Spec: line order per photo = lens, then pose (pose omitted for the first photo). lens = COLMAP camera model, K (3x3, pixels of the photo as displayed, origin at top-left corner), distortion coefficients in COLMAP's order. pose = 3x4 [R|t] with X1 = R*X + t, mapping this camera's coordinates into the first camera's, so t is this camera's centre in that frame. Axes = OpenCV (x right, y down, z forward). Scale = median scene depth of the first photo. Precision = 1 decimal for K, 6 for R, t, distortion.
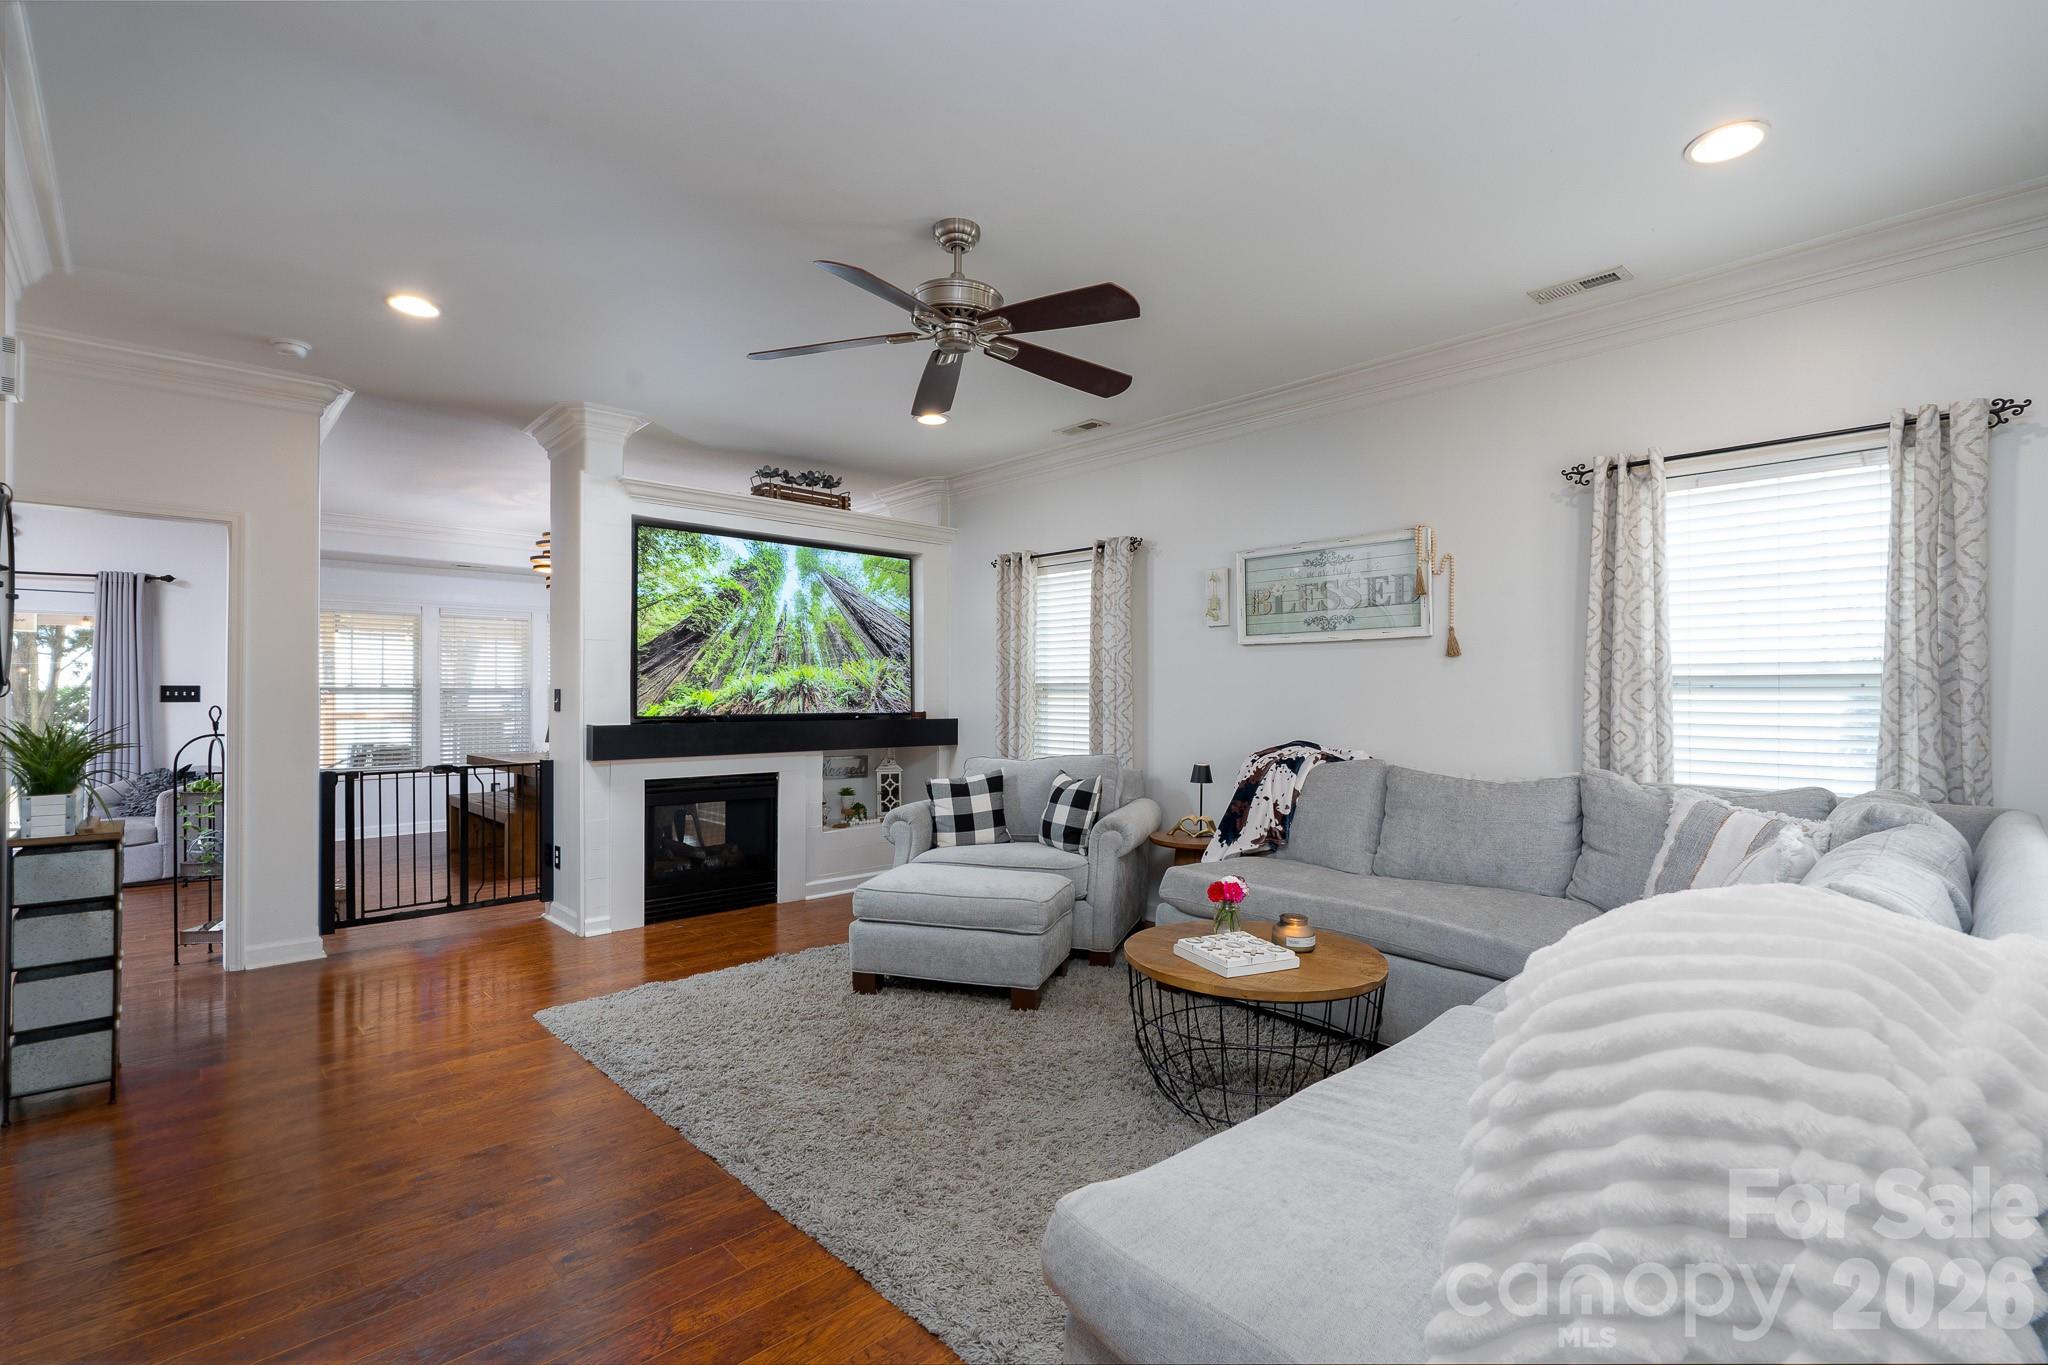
lens RADIAL K [[930.7, 0, 1013.4], [0, 930.7, 693.5], [0, 0, 1]] dist [-0.006316, 0.002380]
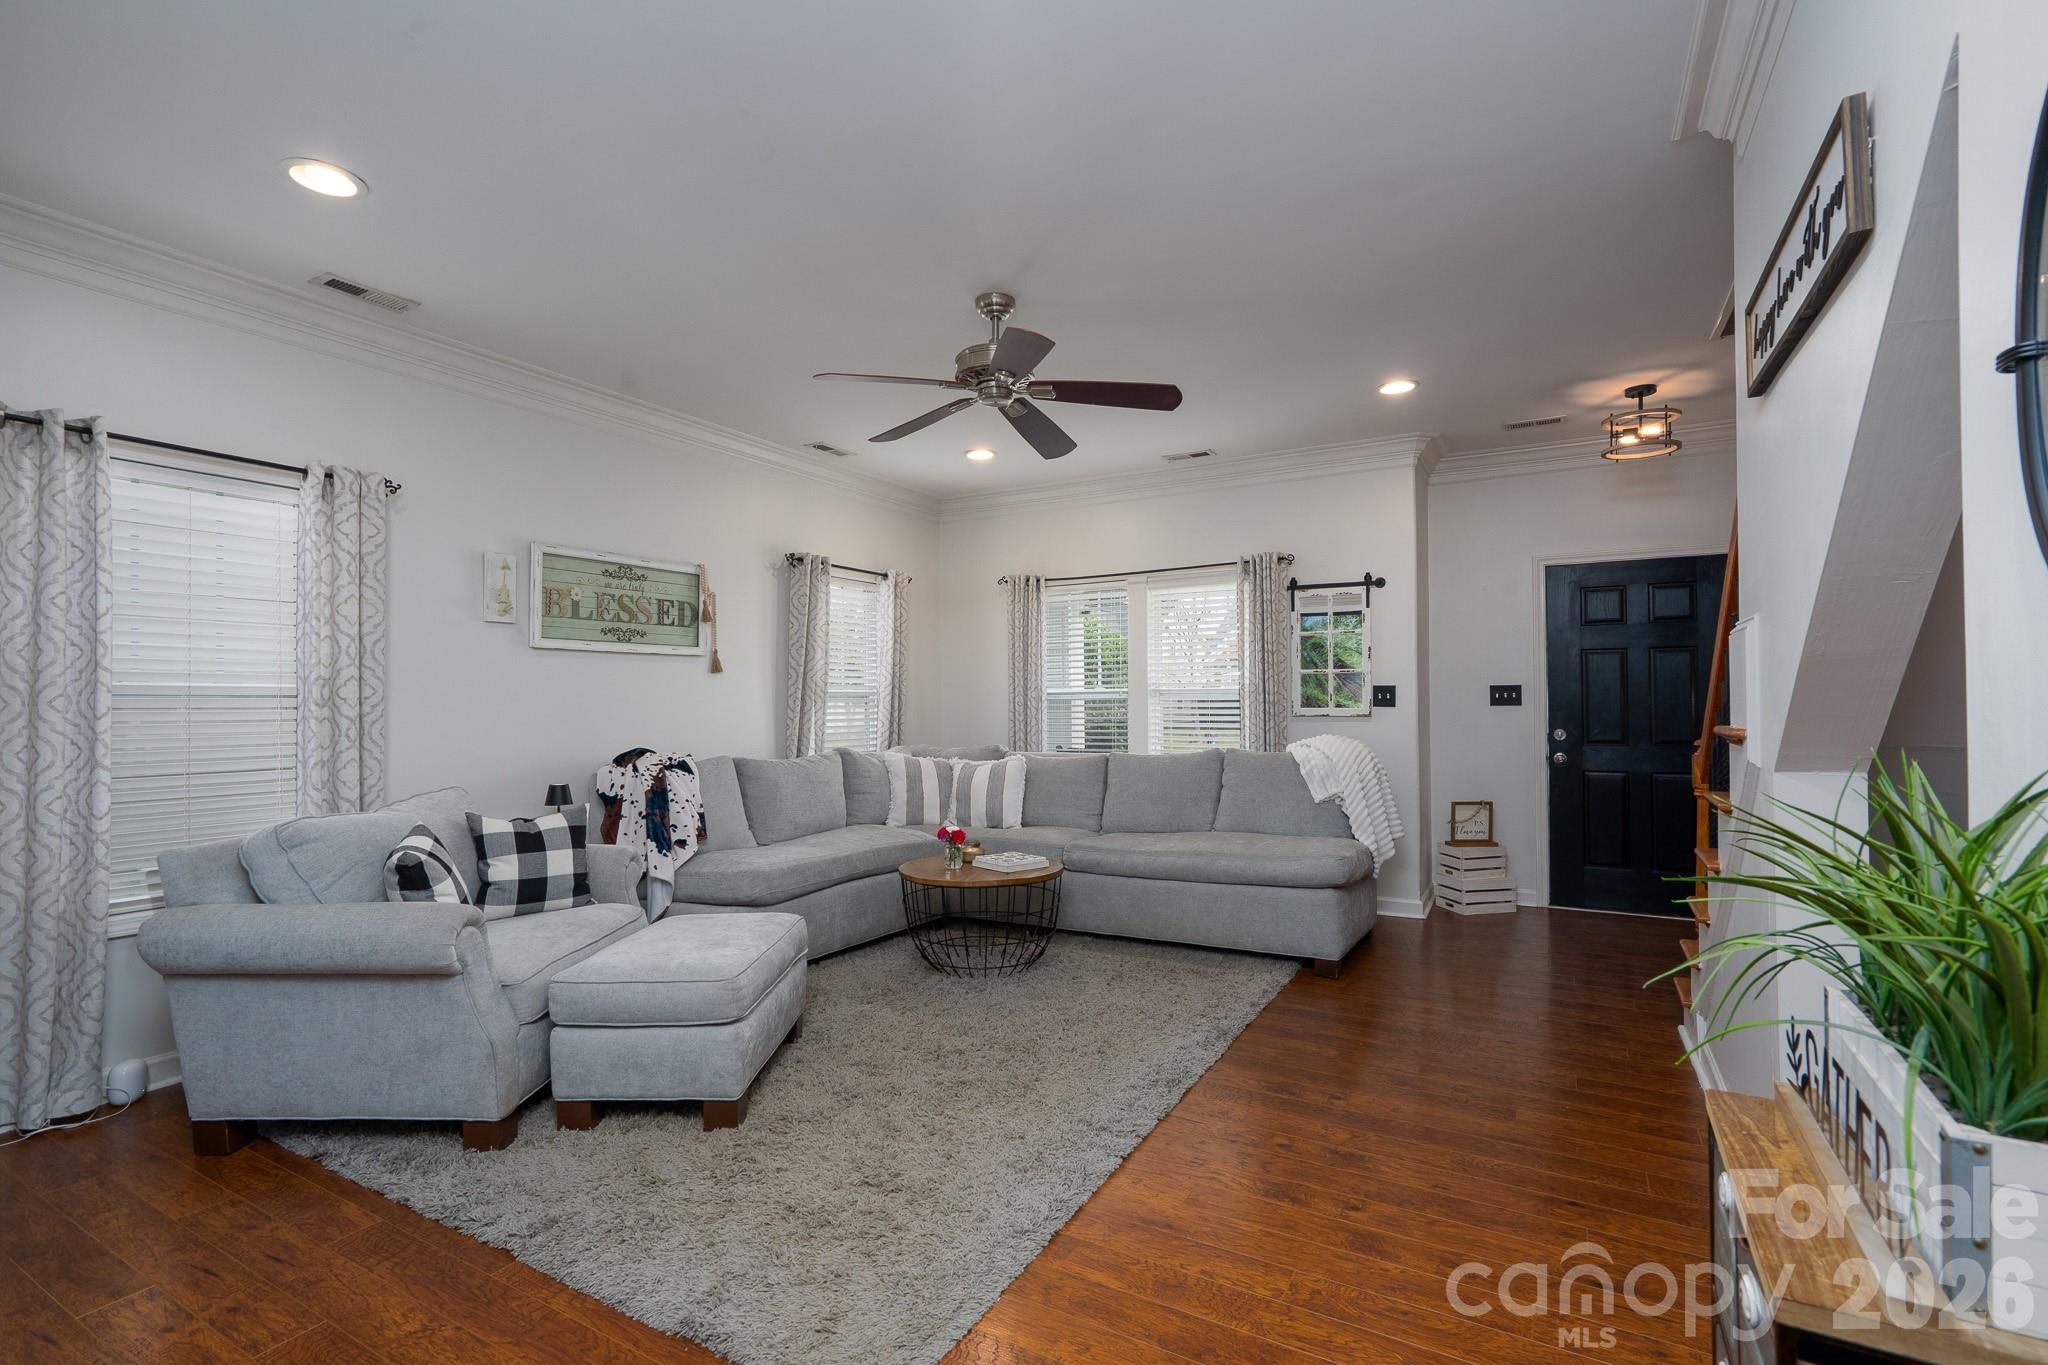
lens RADIAL K [[930.7, 0, 1015.7], [0, 930.7, 685.7], [0, 0, 1]] dist [-0.006316, 0.002380]
pose [[-0.293122, 0.014606, 0.955963, -0.797095], [-0.000735, 0.999880, -0.015502, -0.002077], [-0.956075, -0.005247, -0.293076, 0.884483]]
